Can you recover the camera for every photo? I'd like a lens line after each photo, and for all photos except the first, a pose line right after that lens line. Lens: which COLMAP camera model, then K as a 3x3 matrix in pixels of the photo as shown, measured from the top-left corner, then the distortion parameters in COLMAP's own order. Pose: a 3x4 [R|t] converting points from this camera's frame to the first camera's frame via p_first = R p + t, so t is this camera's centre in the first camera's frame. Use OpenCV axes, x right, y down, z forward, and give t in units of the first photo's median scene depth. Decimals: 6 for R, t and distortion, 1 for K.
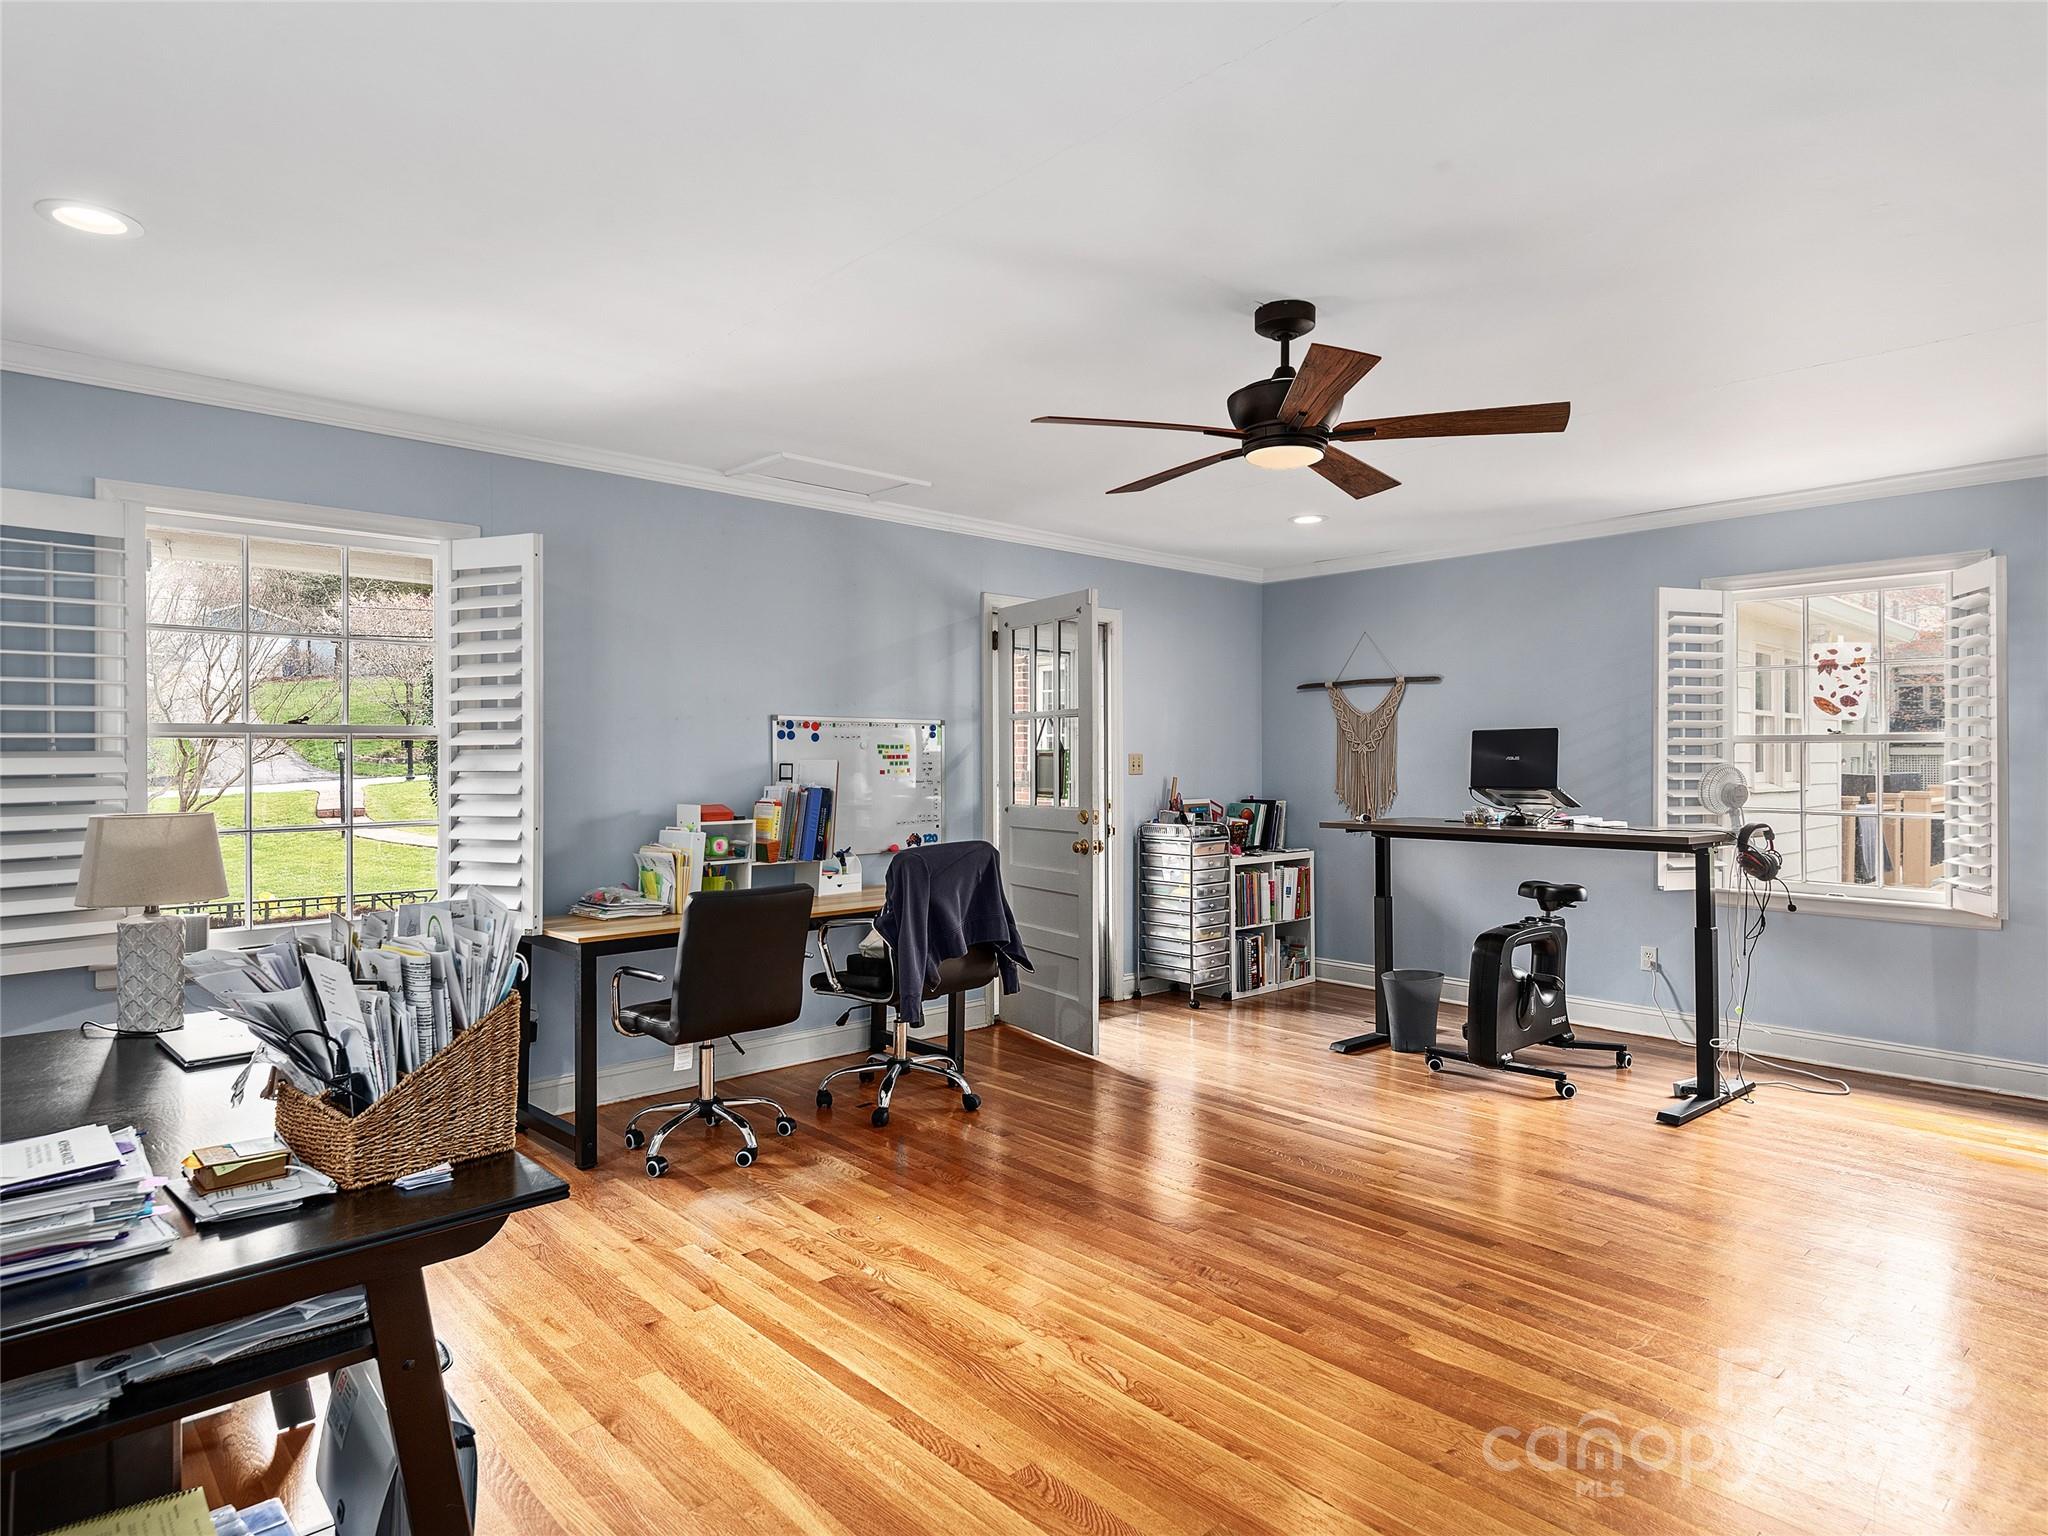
lens RADIAL K [[1201.6, 0, 1037.2], [0, 1201.6, 757.6], [0, 0, 1]] dist [0.112027, 0.000027]
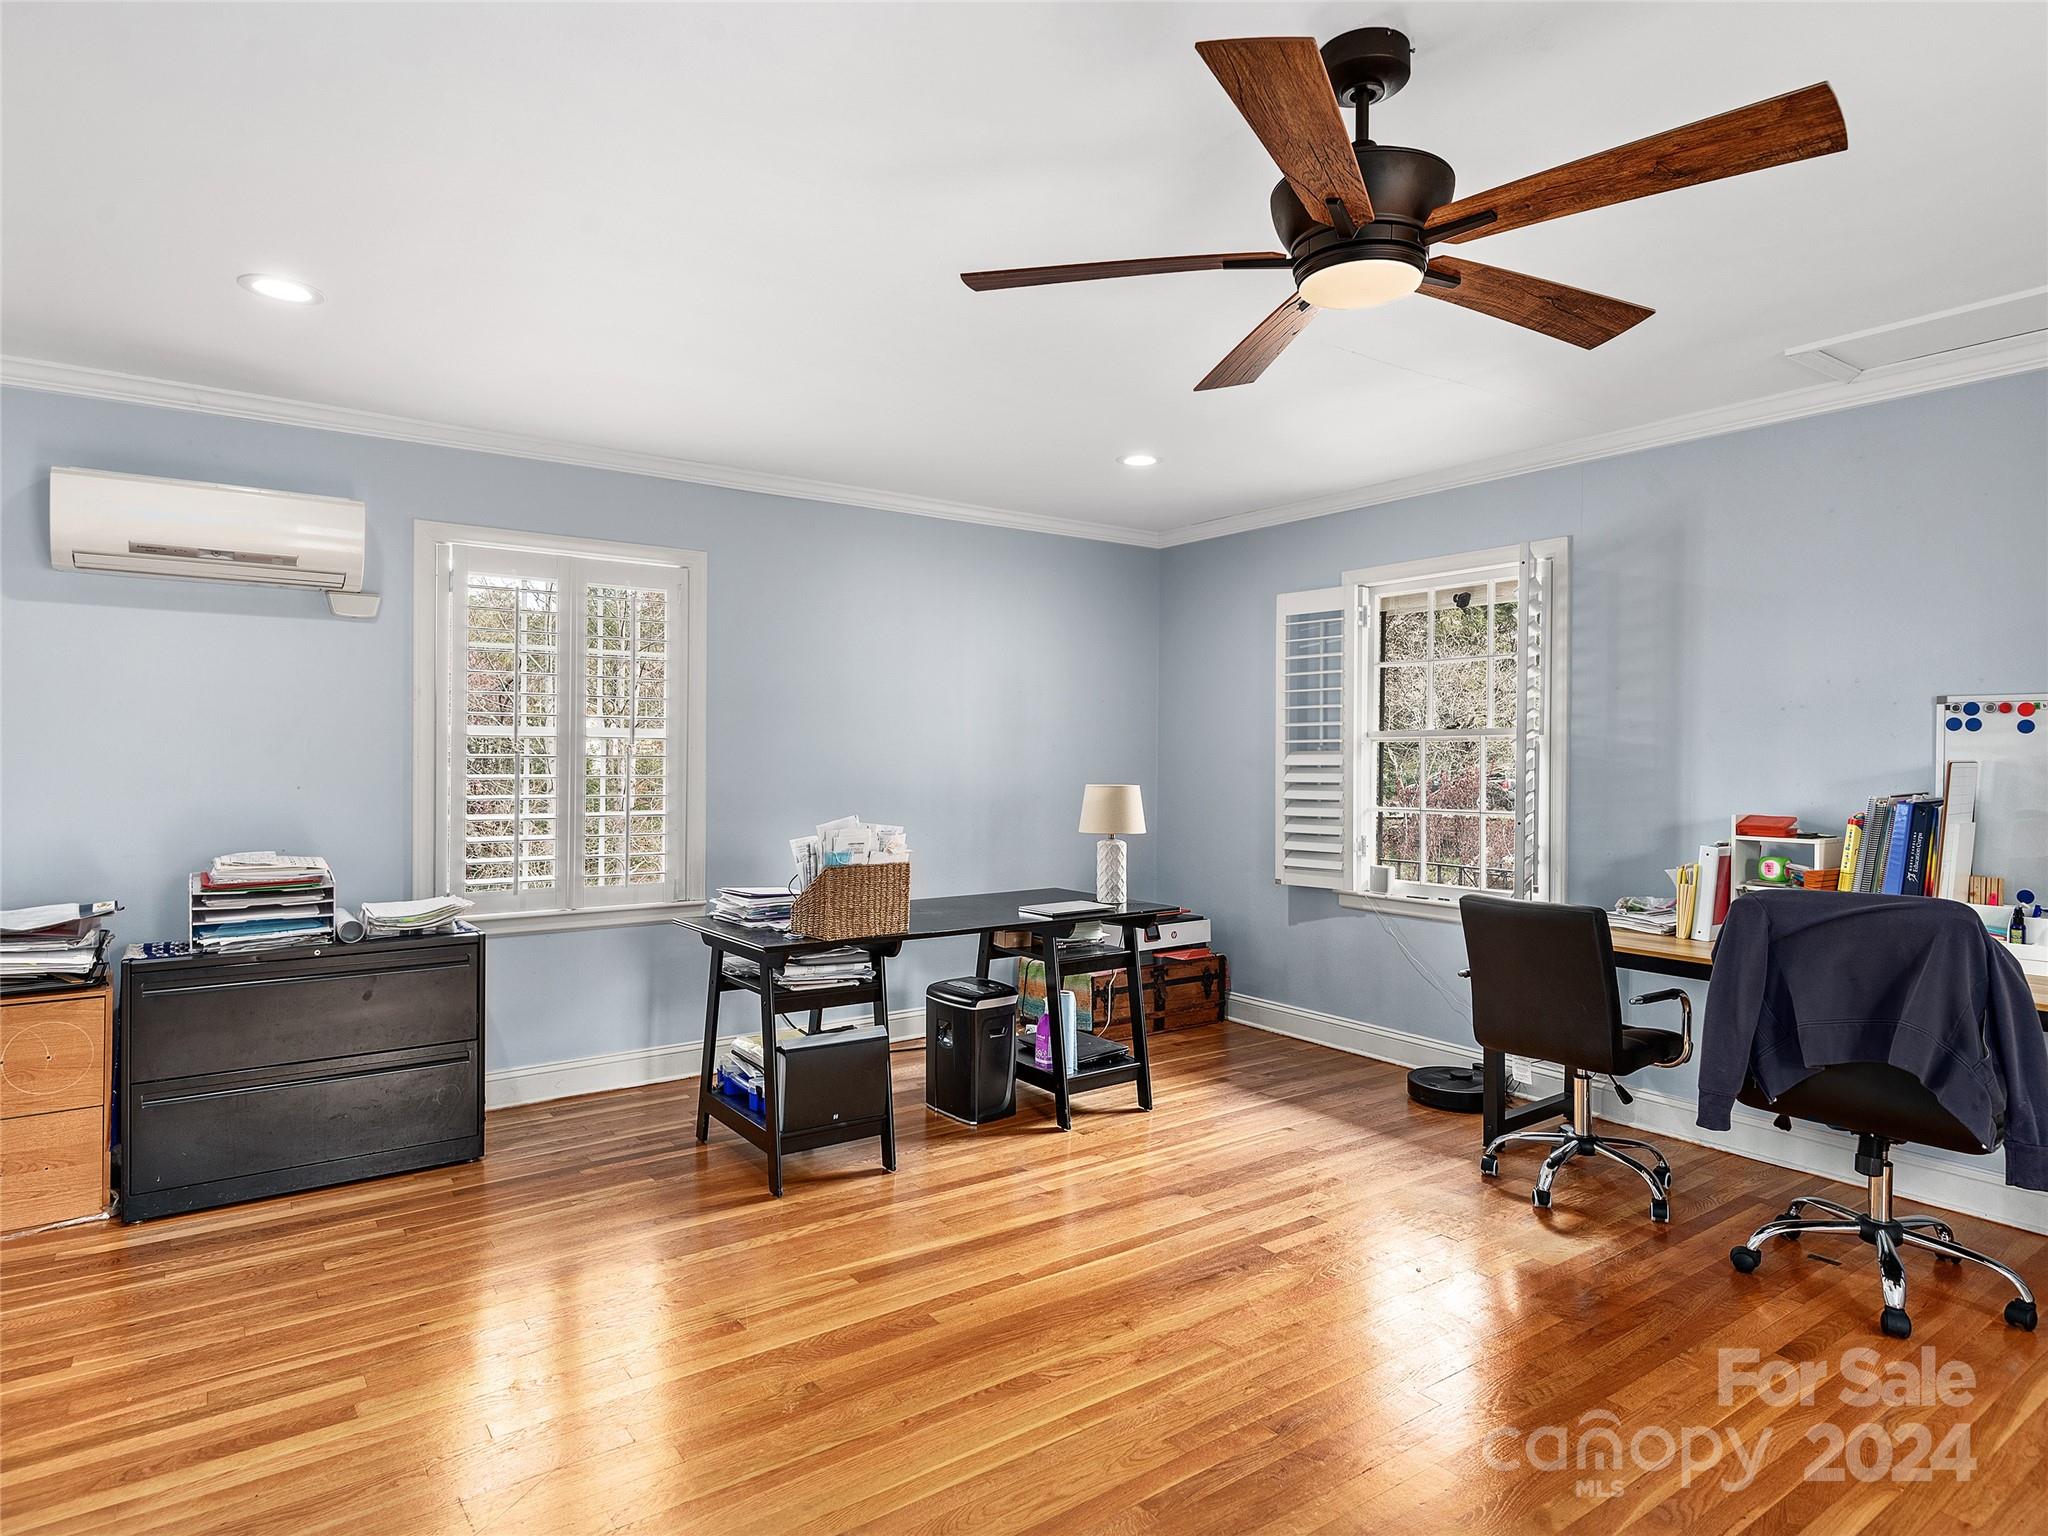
lens RADIAL K [[1201.6, 0, 1037.2], [0, 1201.6, 757.6], [0, 0, 1]] dist [0.112027, 0.000027]
pose [[-0.105740, 0.009937, -0.994344, 0.558380], [0.002622, 0.999949, 0.009715, -0.008492], [0.994390, -0.001580, -0.105761, 0.563628]]
